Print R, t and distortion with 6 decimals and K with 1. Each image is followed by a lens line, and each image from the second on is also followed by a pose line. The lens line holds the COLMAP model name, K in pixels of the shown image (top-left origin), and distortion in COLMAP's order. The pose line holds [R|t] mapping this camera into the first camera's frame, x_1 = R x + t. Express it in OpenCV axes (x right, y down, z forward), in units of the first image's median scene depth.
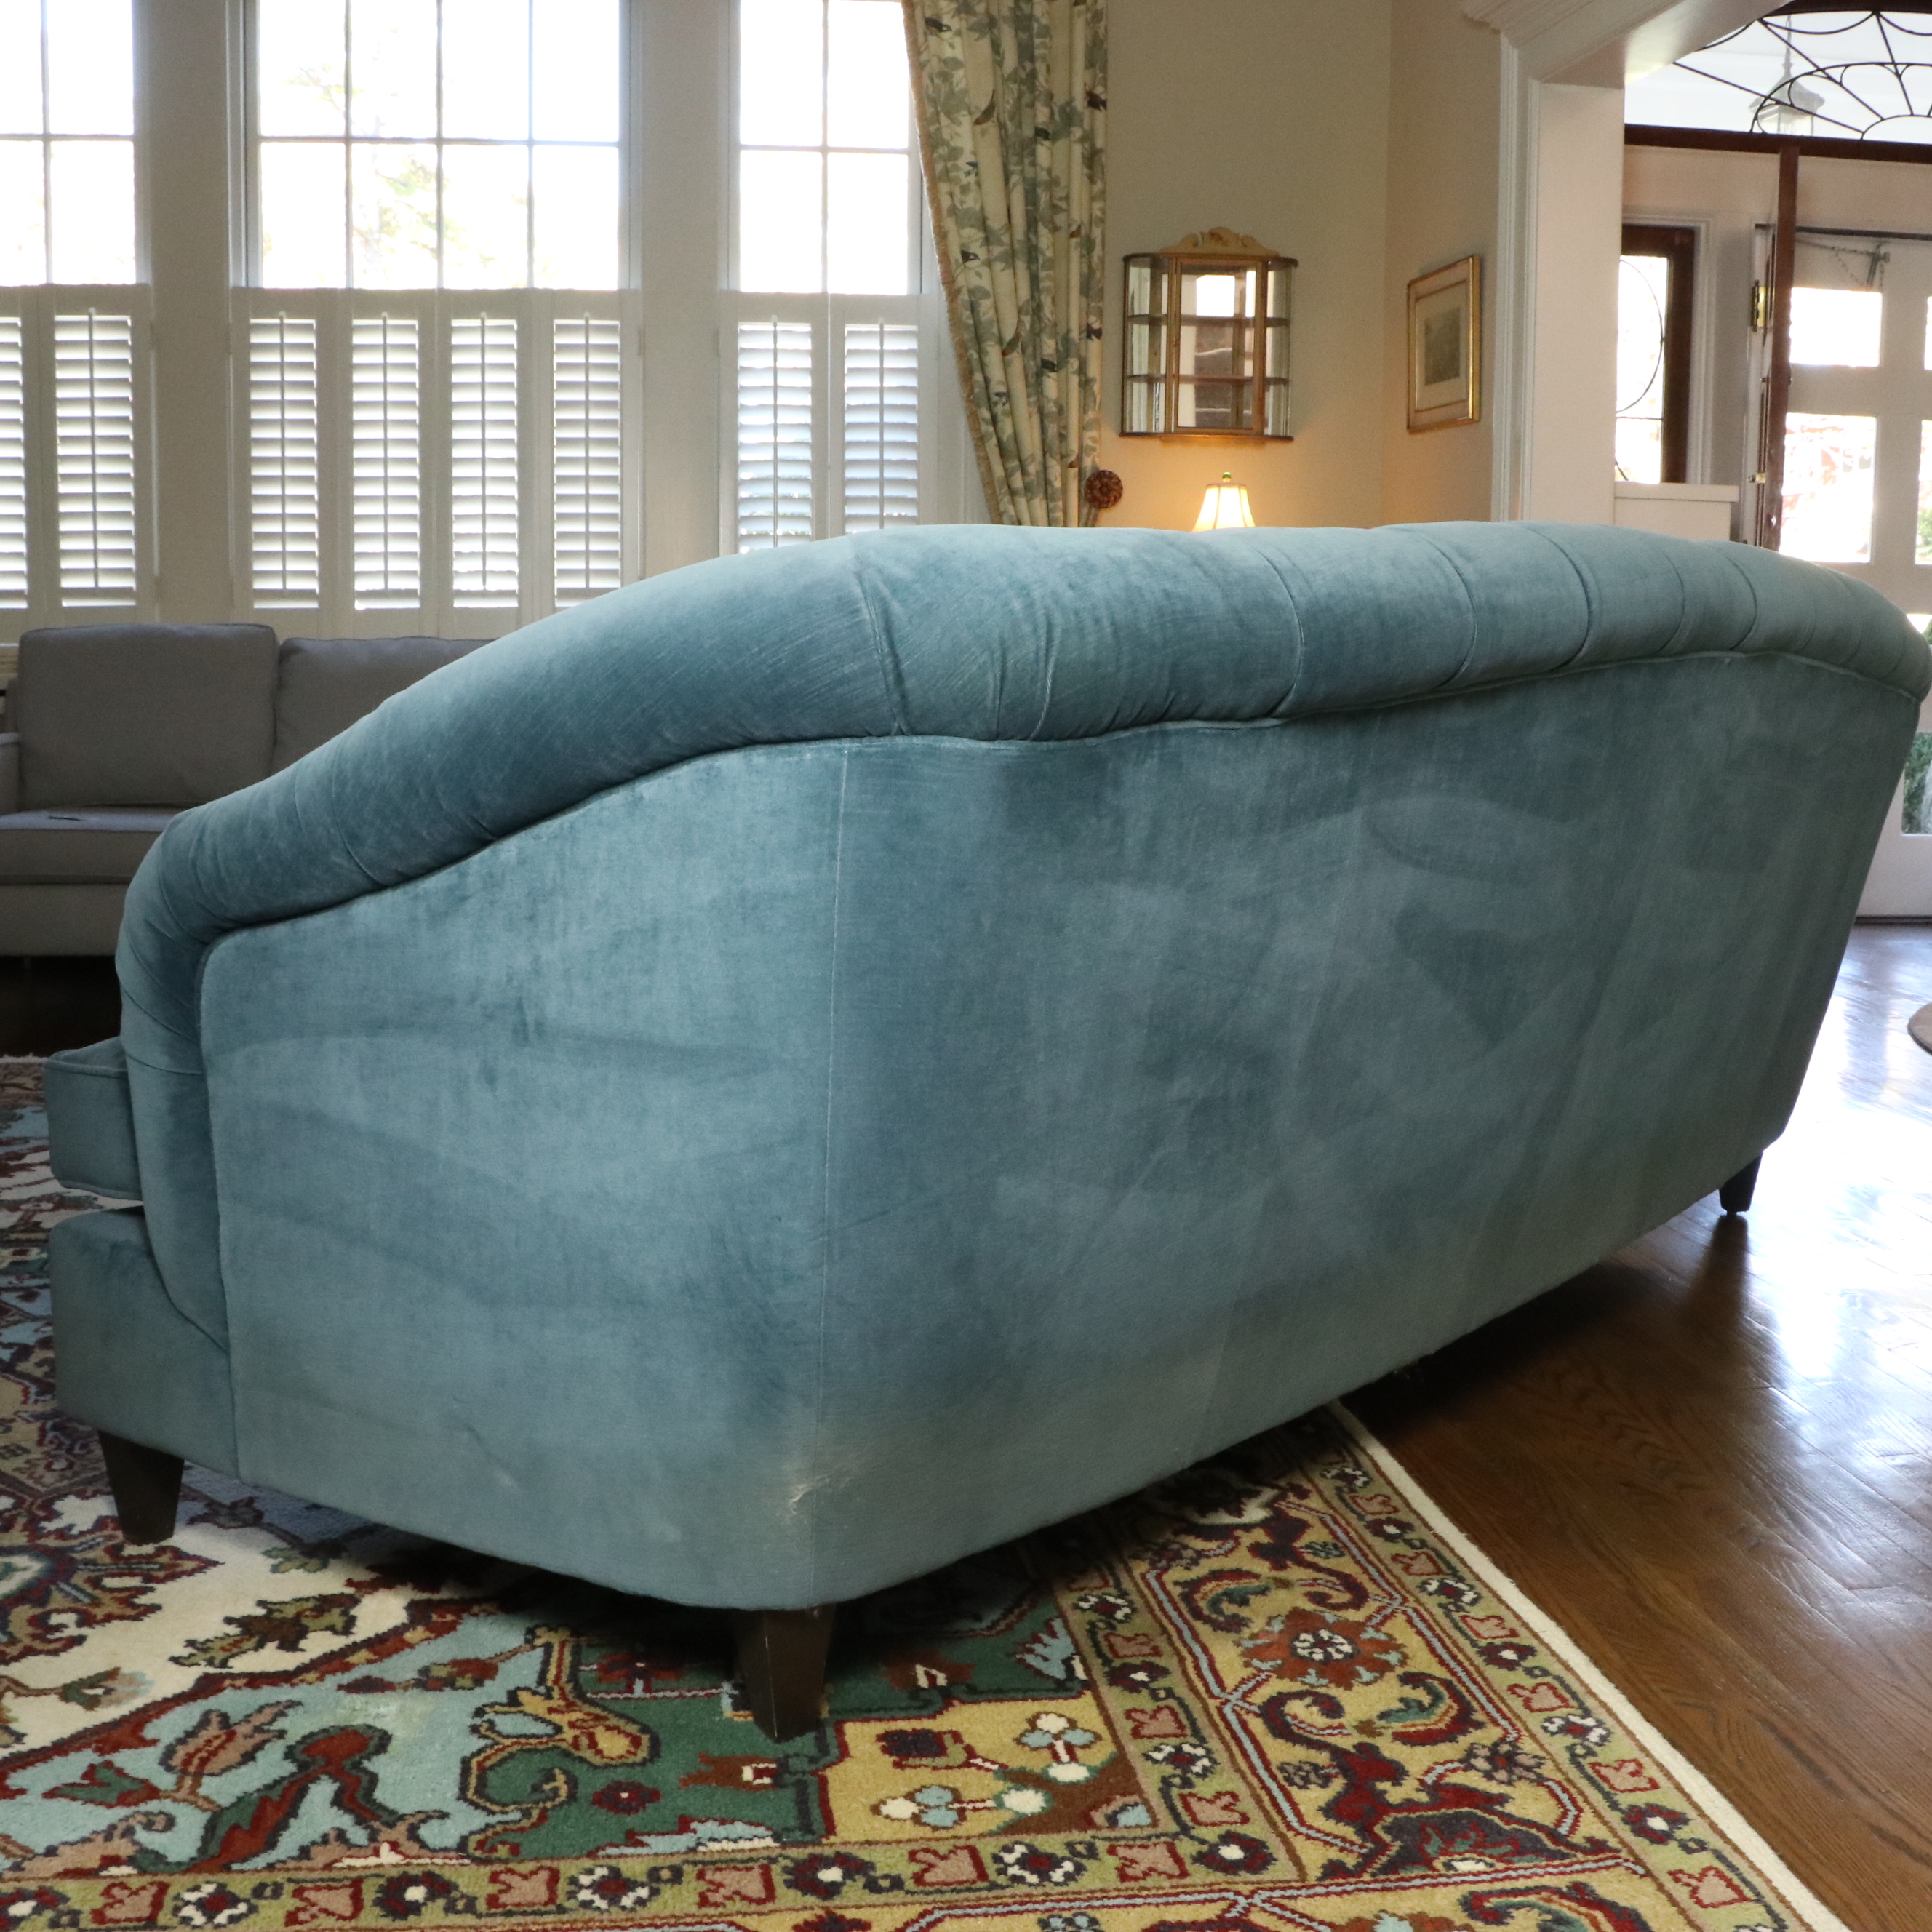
lens RADIAL K [[2414.6, 0, 966.0], [0, 2414.6, 966.0], [0, 0, 1]] dist [-0.187604, 0.157424]
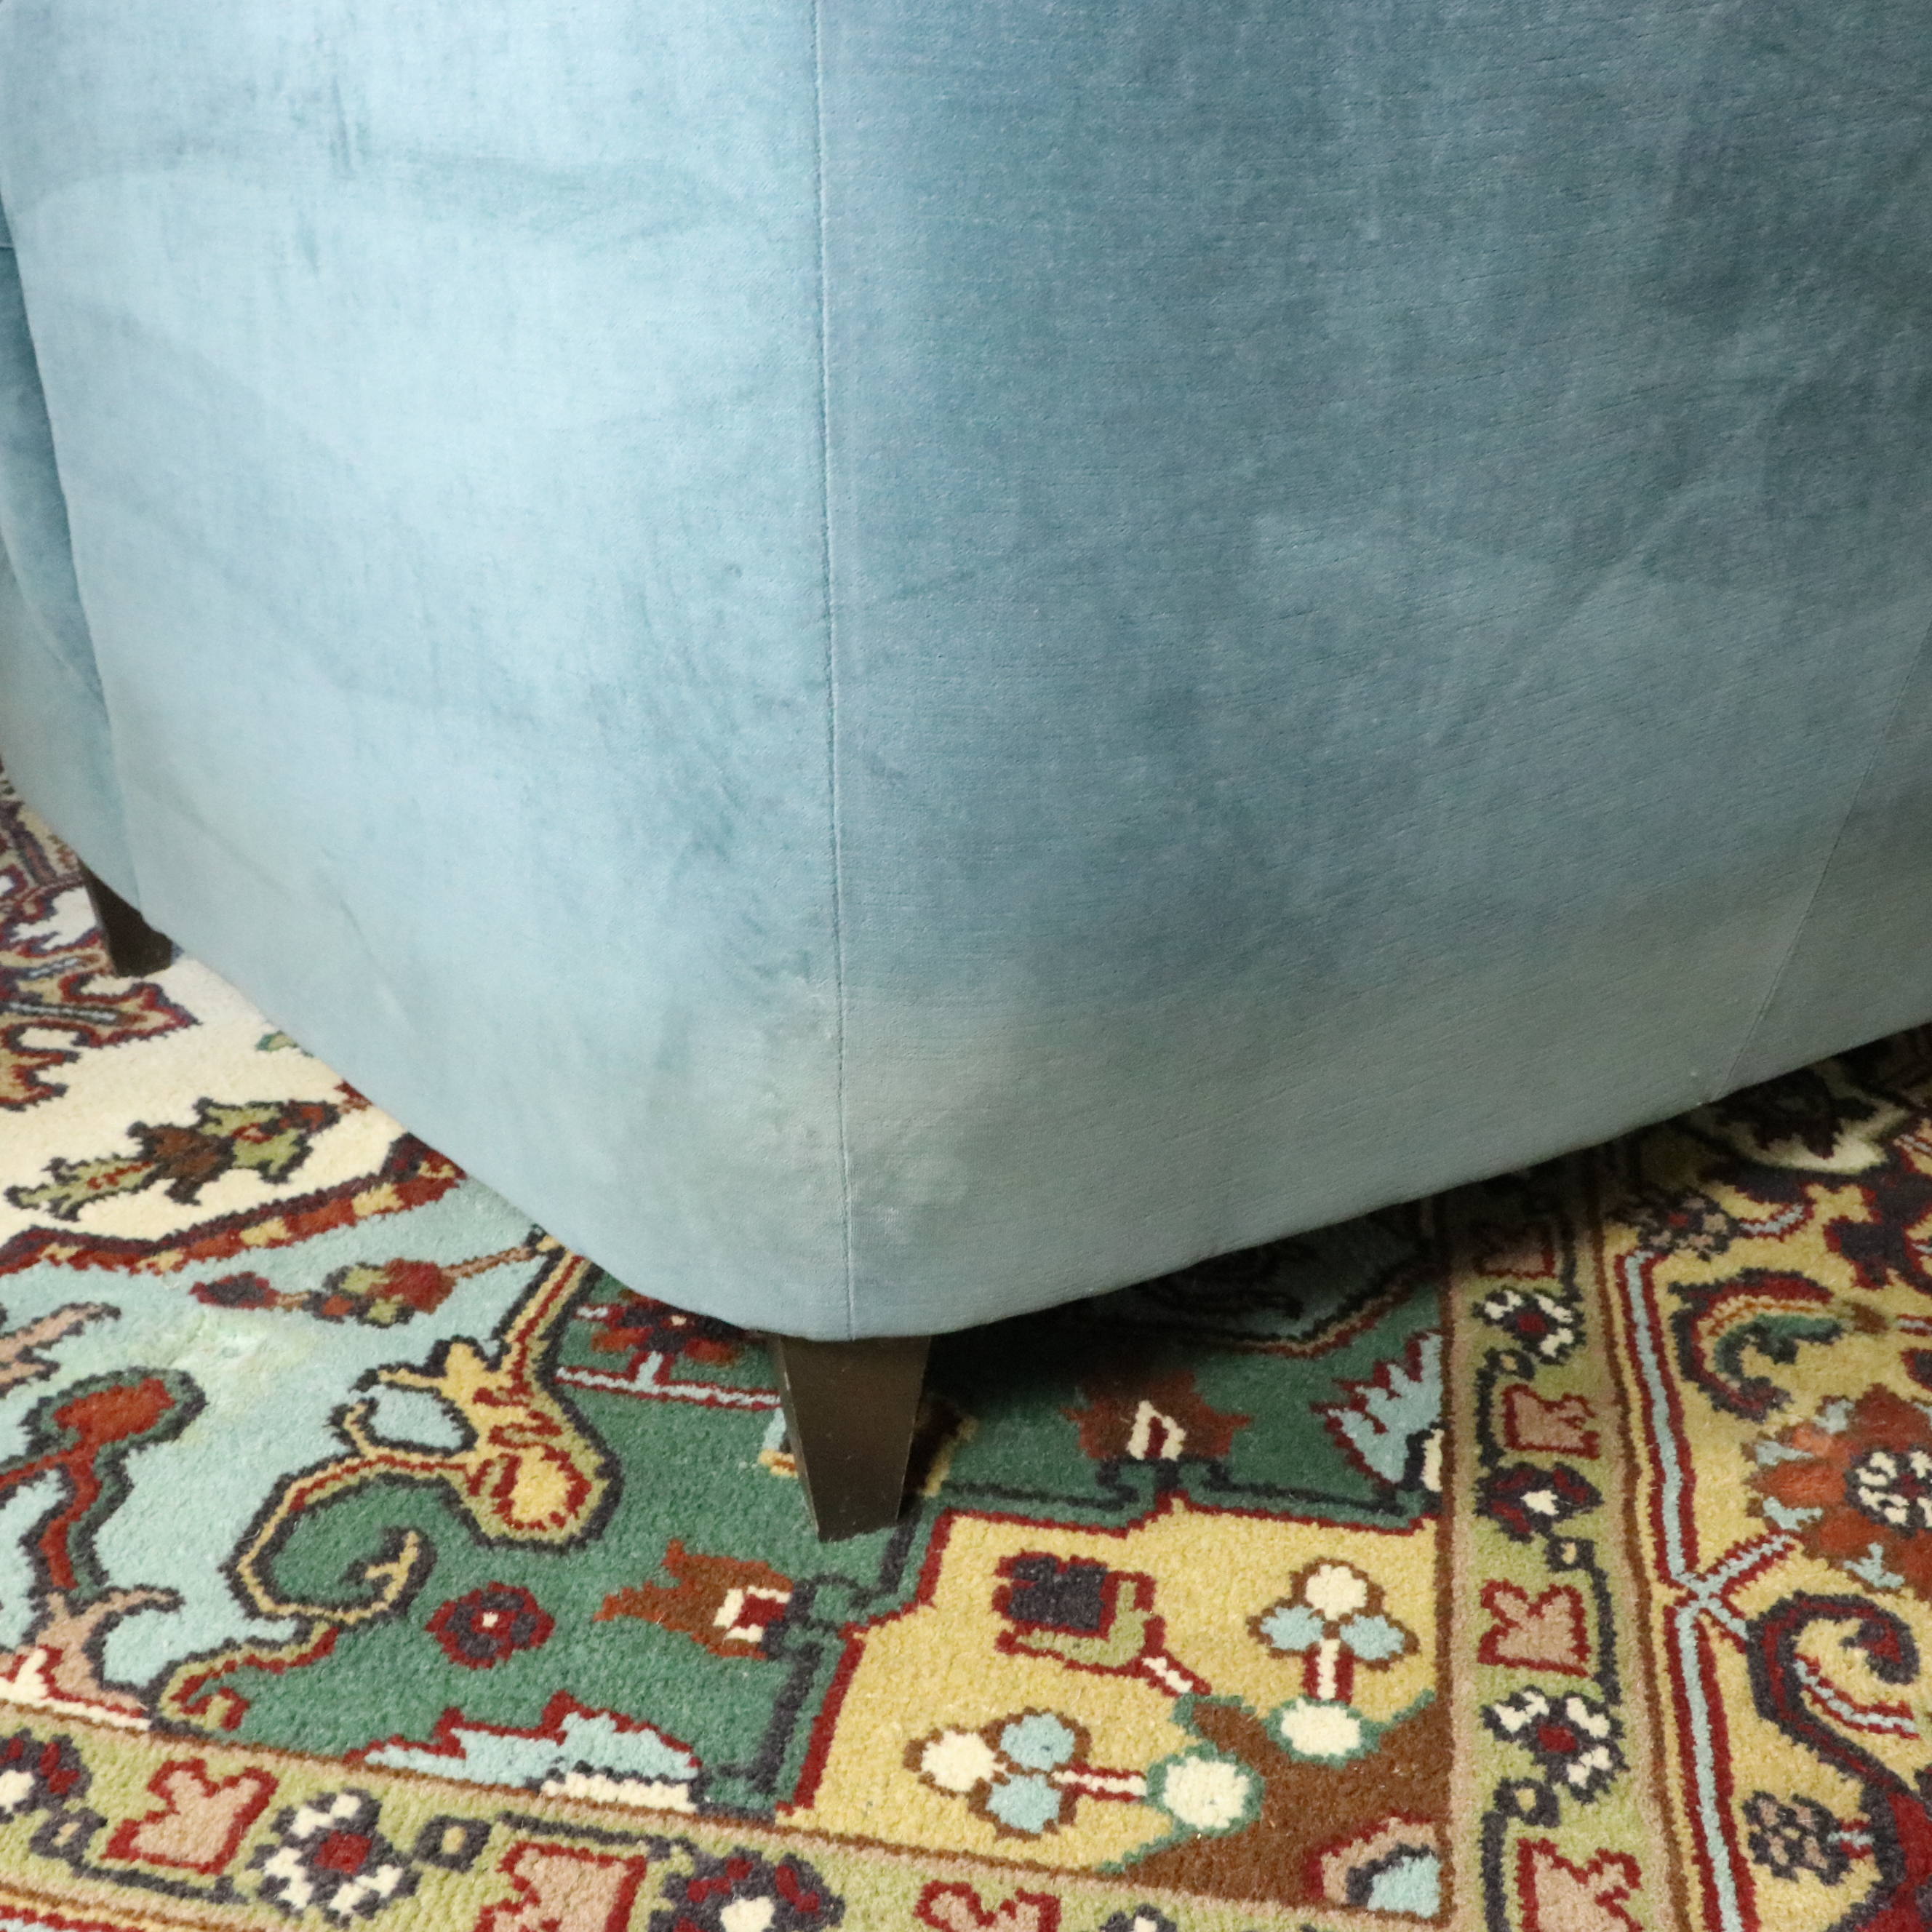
lens RADIAL K [[2400.8, 0, 954.7], [0, 2400.8, 984.4], [0, 0, 1]] dist [-0.175594, 0.129476]
pose [[0.950449, 0.134244, -0.280403, 0.084284], [-0.047422, 0.954011, 0.295997, 0.041226], [0.307243, -0.268033, 0.913105, 0.531771]]
